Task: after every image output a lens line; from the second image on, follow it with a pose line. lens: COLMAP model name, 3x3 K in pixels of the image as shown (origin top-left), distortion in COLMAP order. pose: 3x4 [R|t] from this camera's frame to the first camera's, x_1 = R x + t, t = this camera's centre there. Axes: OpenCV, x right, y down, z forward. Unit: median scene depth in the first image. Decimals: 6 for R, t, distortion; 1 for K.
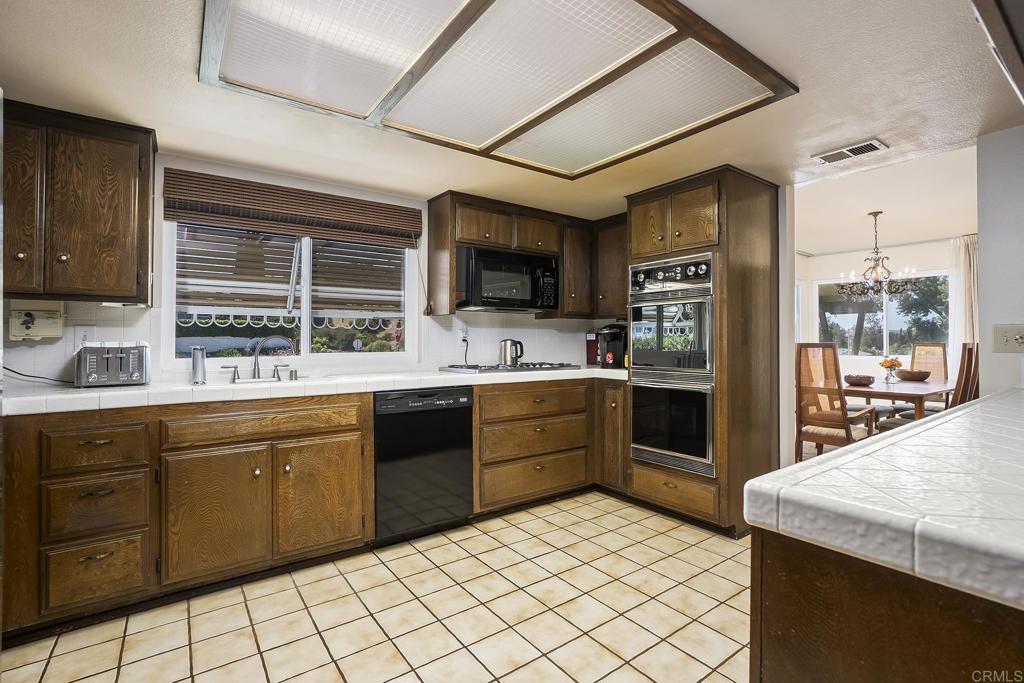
lens RADIAL K [[472.2, 0, 515.8], [0, 472.2, 338.9], [0, 0, 1]] dist [-0.024476, 0.005693]
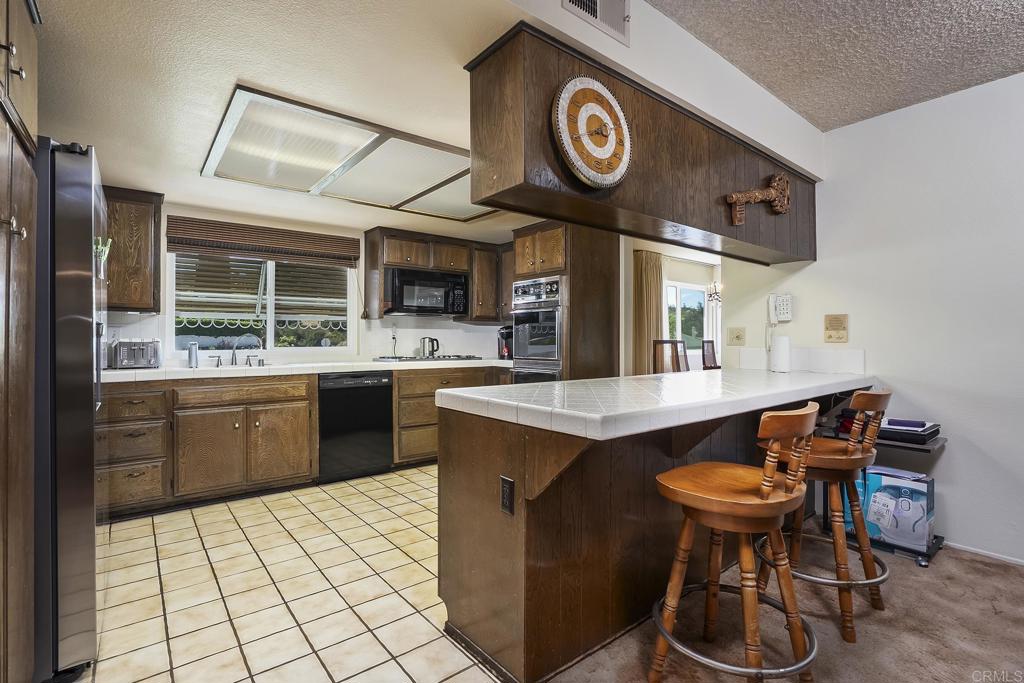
lens RADIAL K [[472.2, 0, 506.0], [0, 472.2, 341.7], [0, 0, 1]] dist [-0.024476, 0.005693]
pose [[0.999234, -0.001032, 0.039130, 0.200575], [0.000760, 0.999975, 0.006973, 0.005696], [-0.039137, -0.006938, 0.999210, -0.423787]]
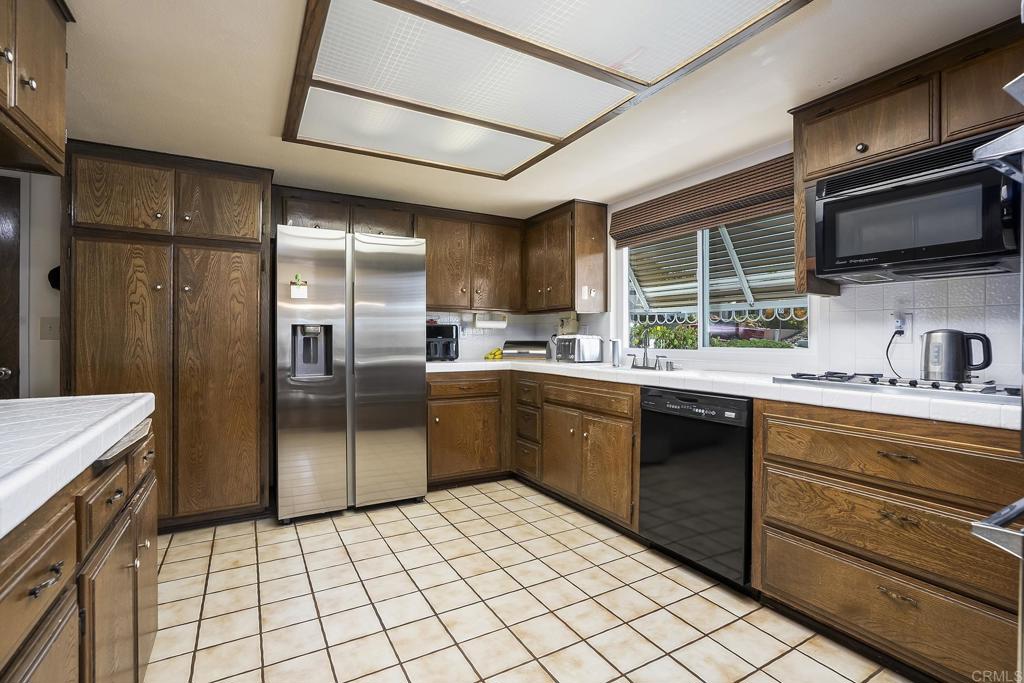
lens RADIAL K [[472.2, 0, 512.6], [0, 472.2, 338.6], [0, 0, 1]] dist [-0.024476, 0.005693]
pose [[-0.109635, 0.003885, -0.993964, 0.663867], [0.003977, 0.999986, 0.003470, 0.009055], [0.993964, -0.003572, -0.109649, 0.782759]]
